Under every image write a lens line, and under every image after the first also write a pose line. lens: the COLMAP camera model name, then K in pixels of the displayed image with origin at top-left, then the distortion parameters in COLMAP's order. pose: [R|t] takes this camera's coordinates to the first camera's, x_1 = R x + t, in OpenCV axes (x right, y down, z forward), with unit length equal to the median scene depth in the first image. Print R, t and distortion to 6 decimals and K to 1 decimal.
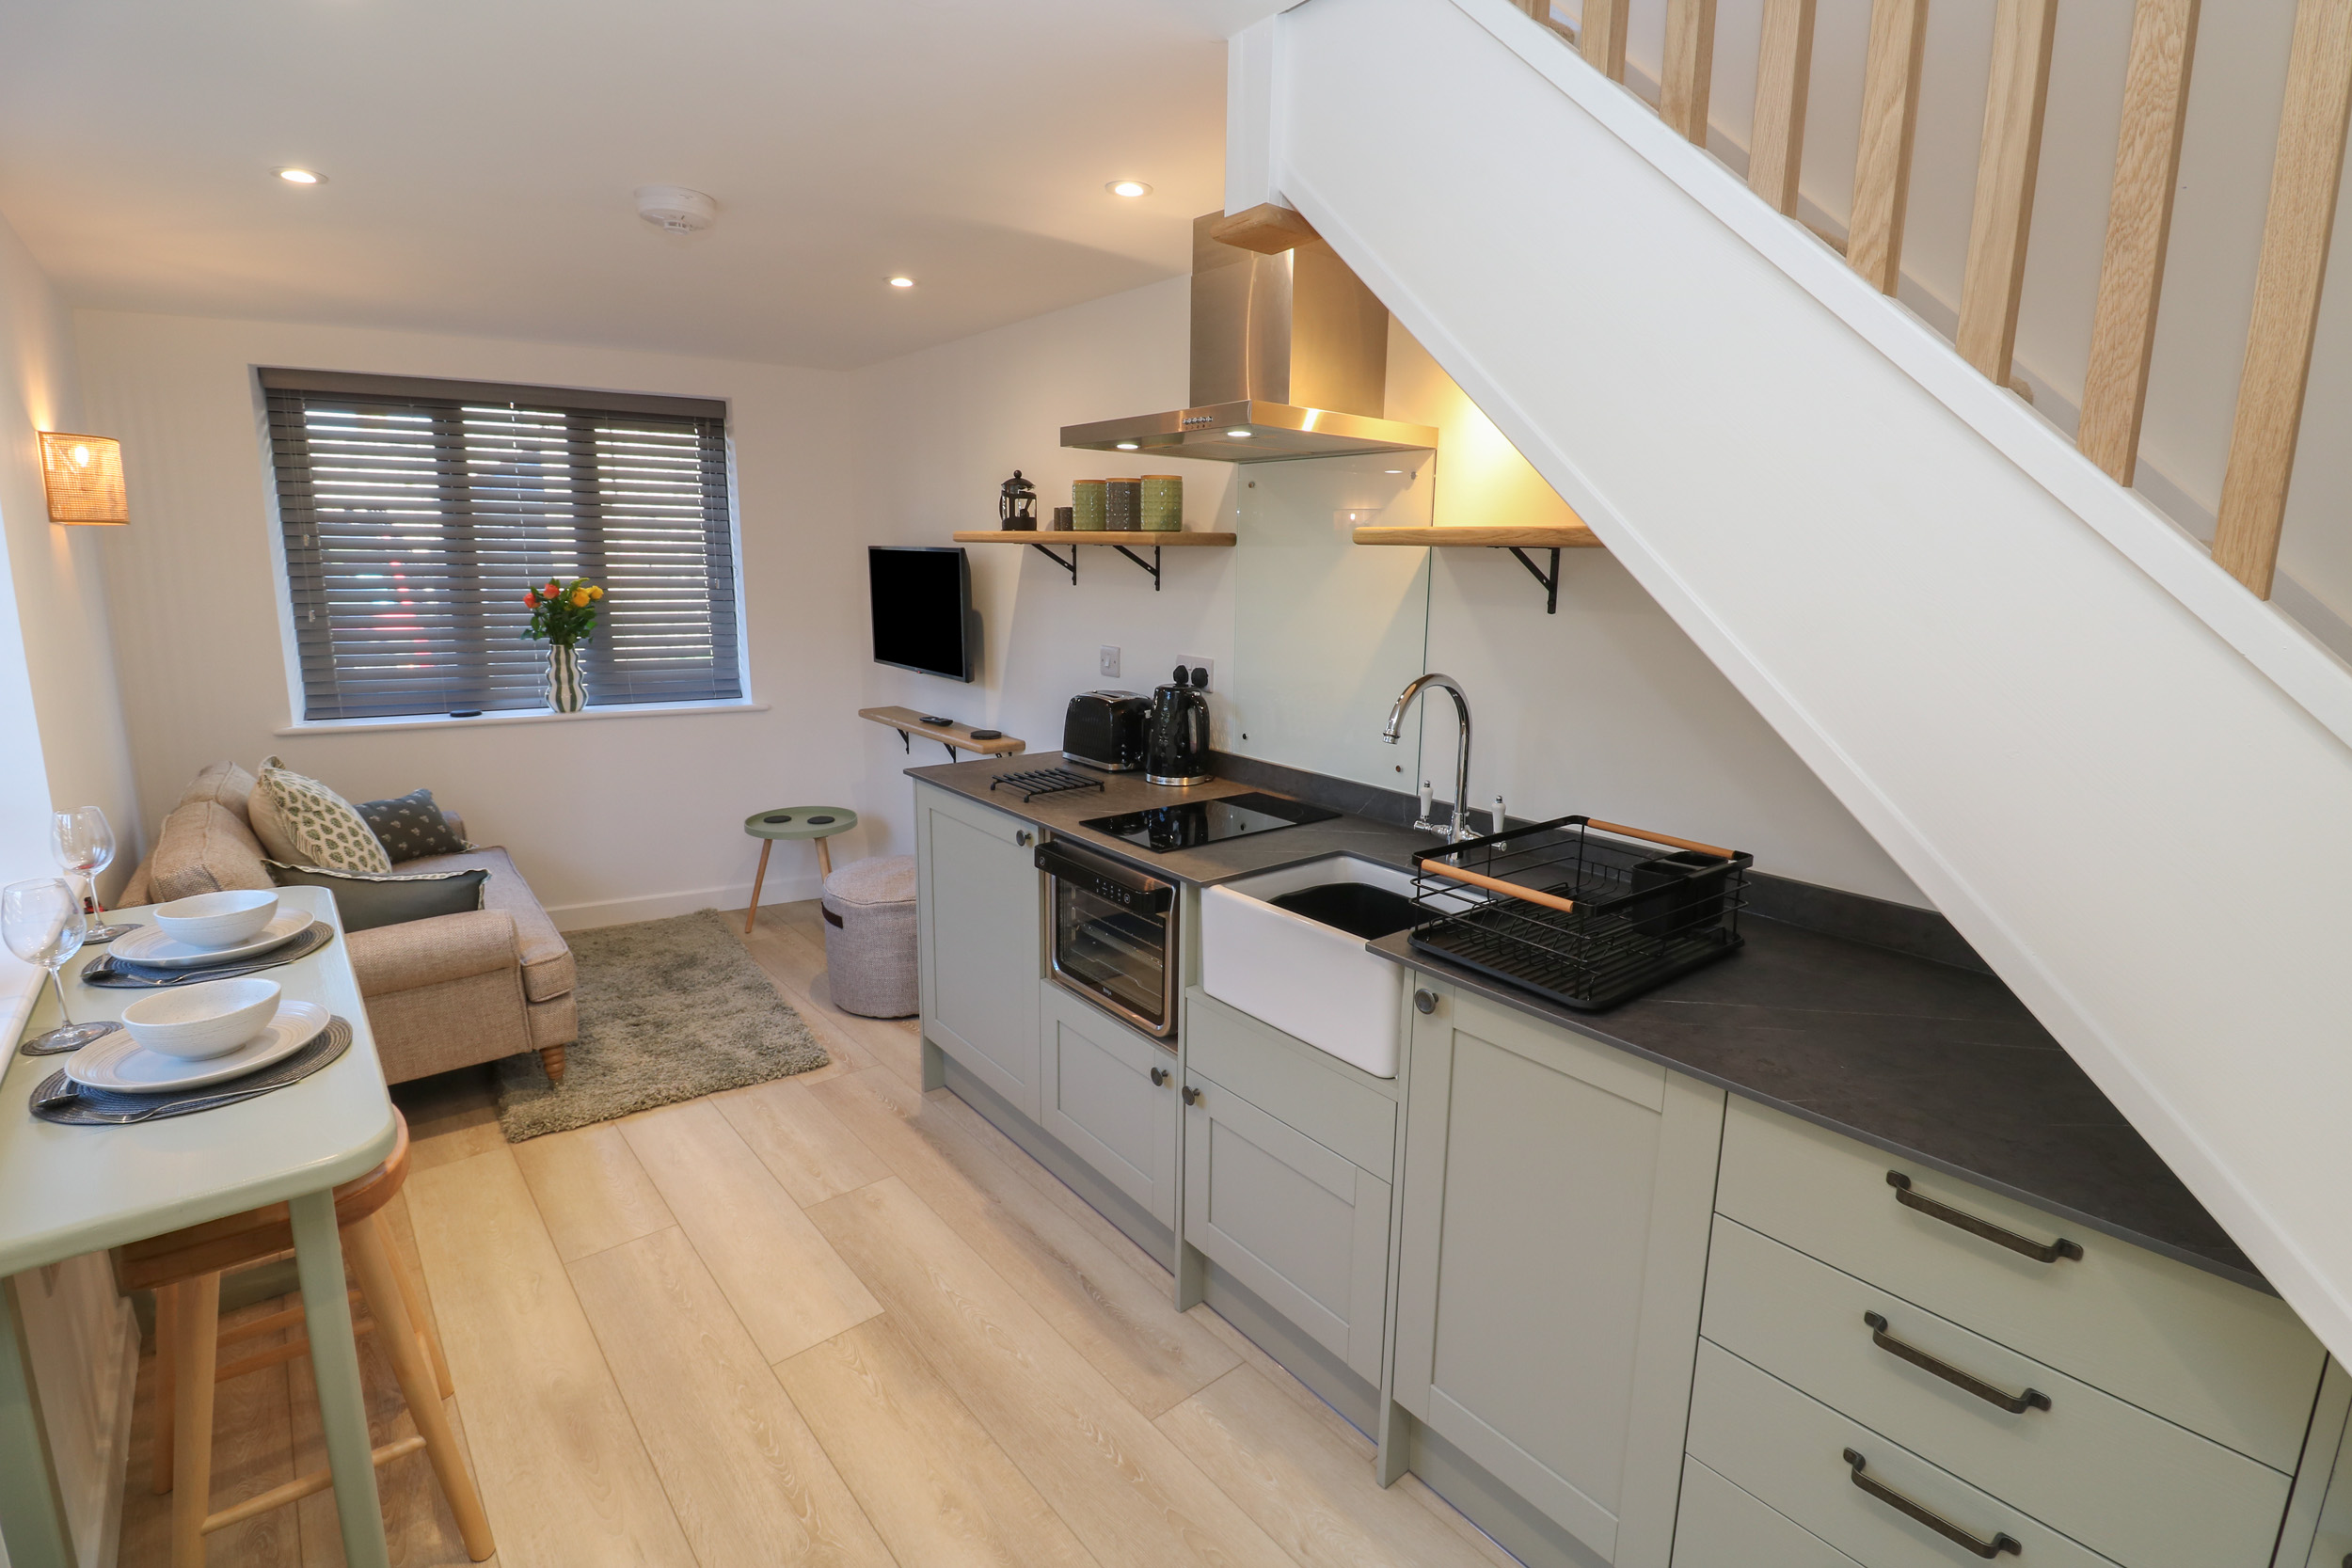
lens RADIAL K [[1086.0, 0, 1216.7], [0, 1086.0, 760.7], [0, 0, 1]] dist [-0.006003, -0.009382]
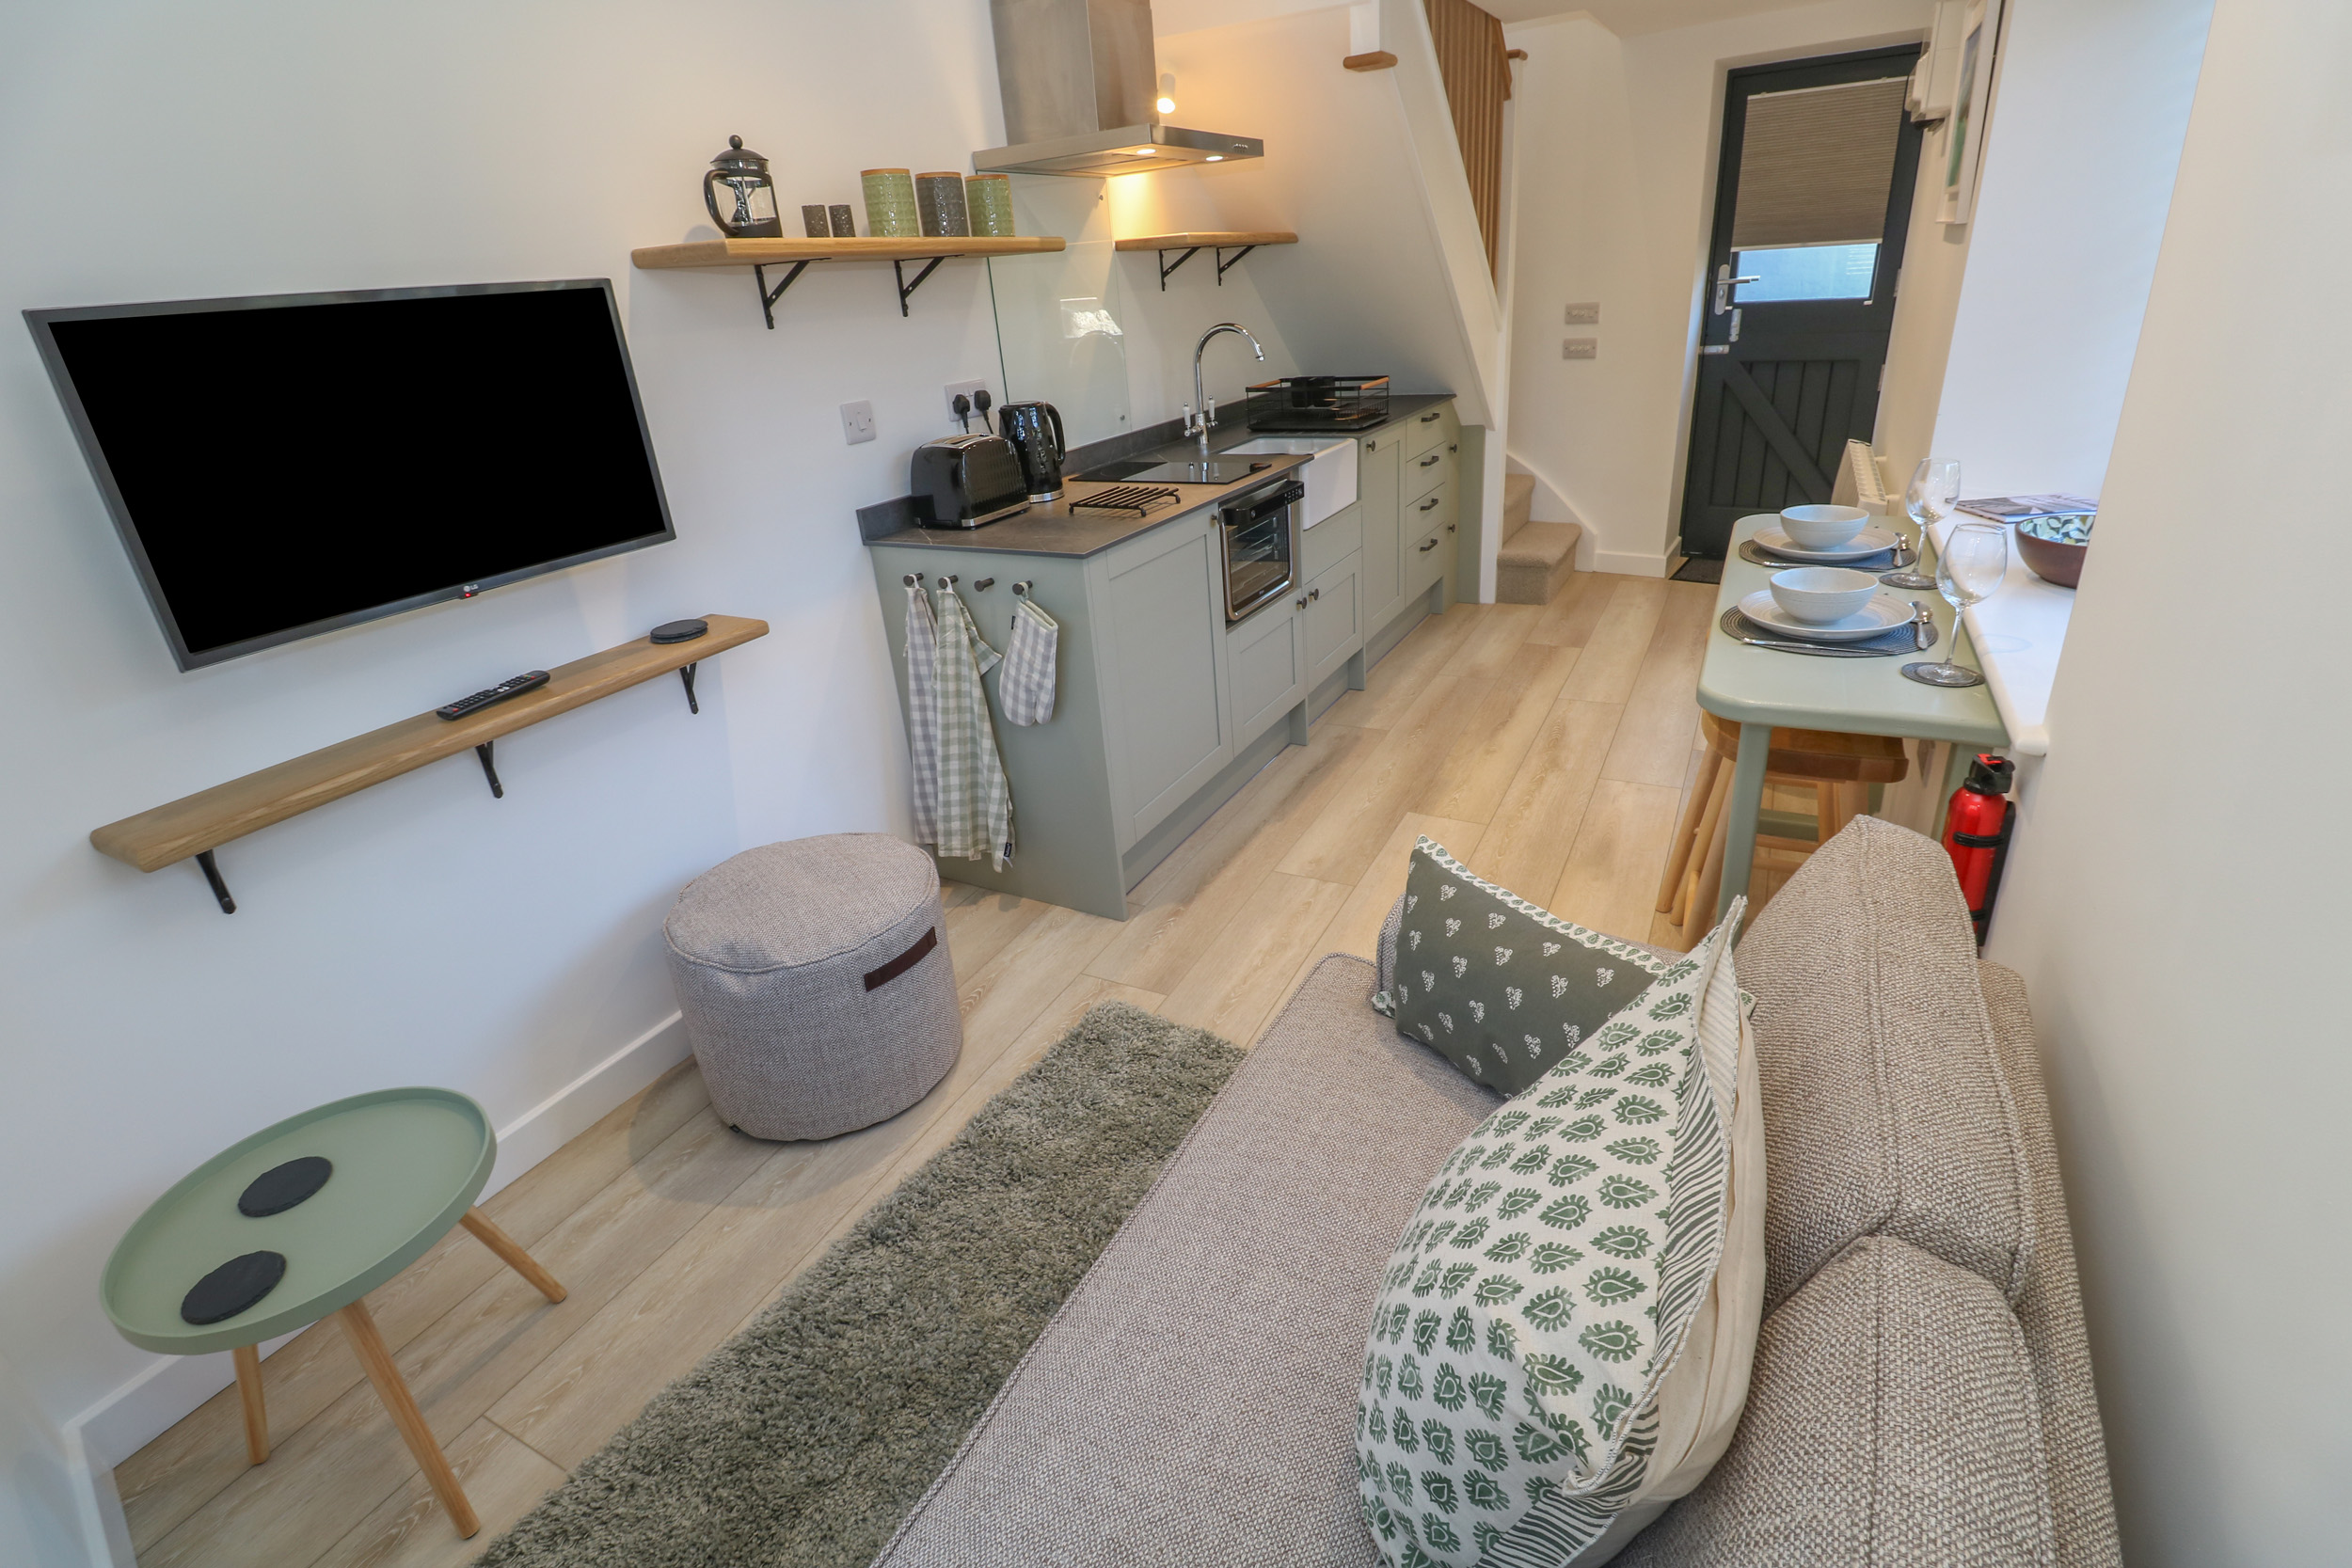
lens RADIAL K [[1061.4, 0, 1187.5], [0, 1061.4, 771.9], [0, 0, 1]] dist [-0.020842, -0.000981]
pose [[-0.359766, -0.381511, 0.851480, -1.027359], [0.242934, 0.842807, 0.480270, -0.207833], [-0.900862, 0.379638, -0.210531, 1.150399]]
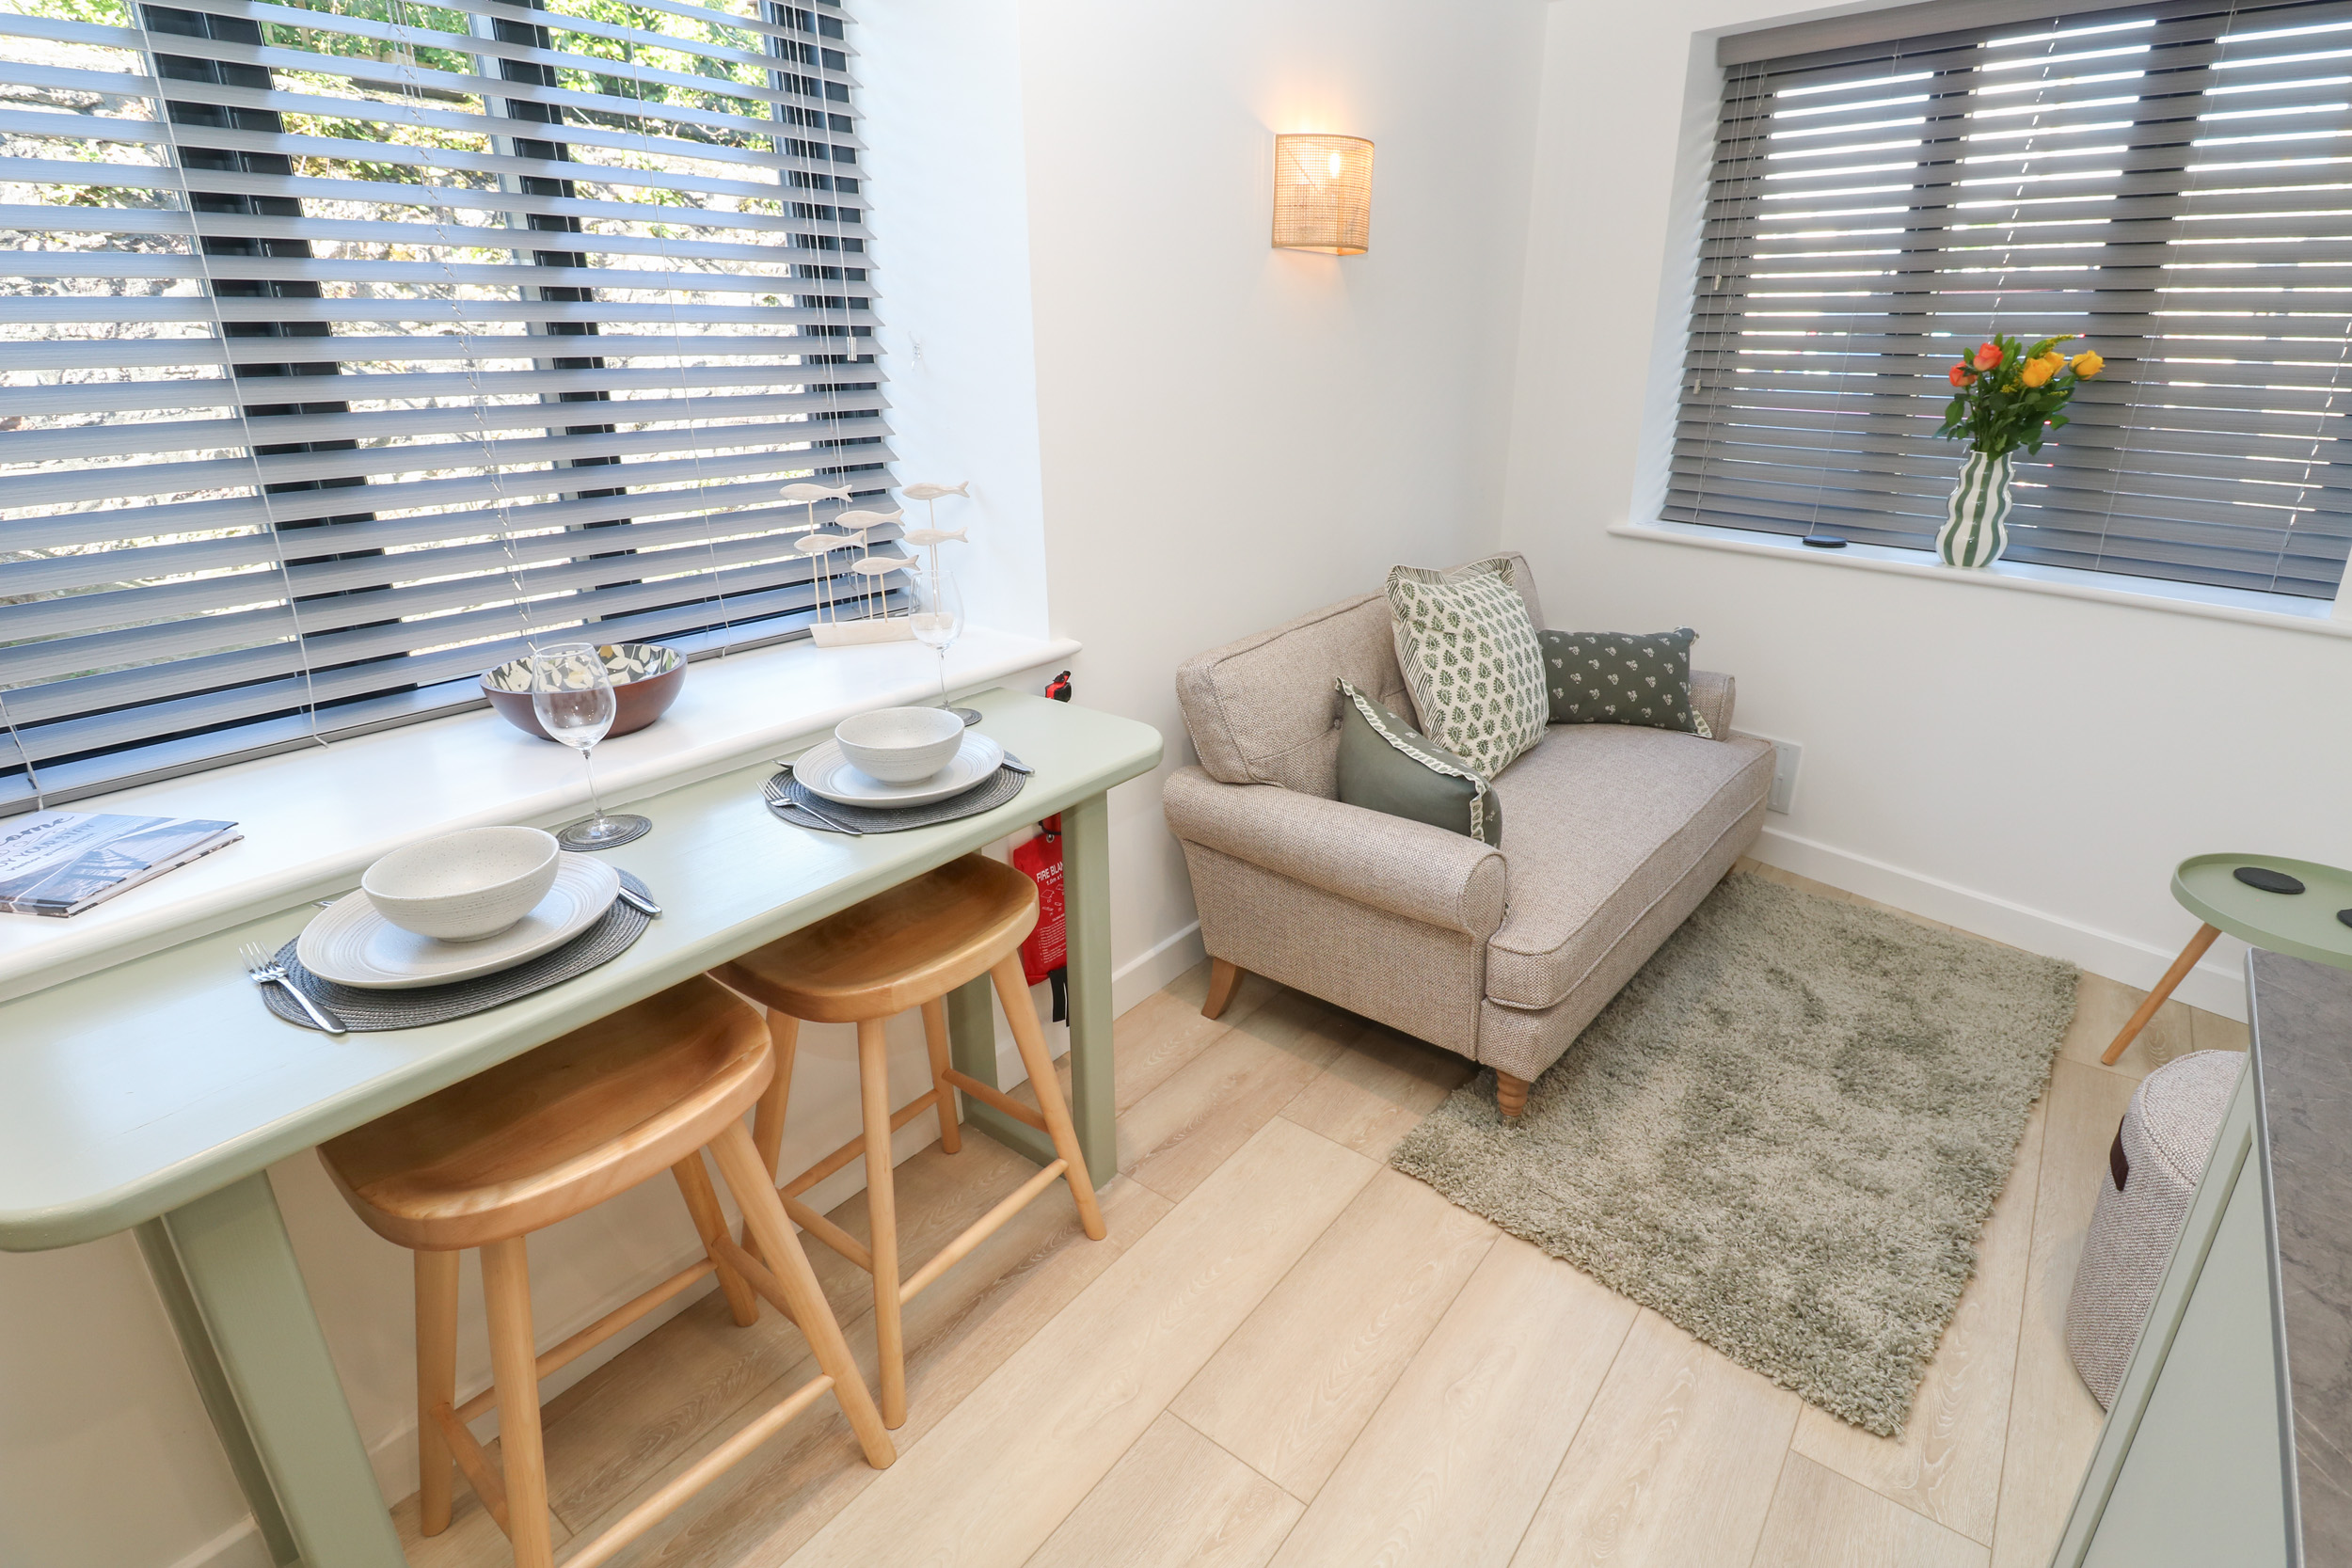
lens RADIAL K [[1144.3, 0, 1205.8], [0, 1144.3, 764.3], [0, 0, 1]] dist [-0.011158, -0.003438]
pose [[0.192930, 0.329554, -0.924215, -0.079493], [-0.178585, 0.937972, 0.297180, -0.078080], [0.964824, 0.107716, 0.239816, 0.646965]]
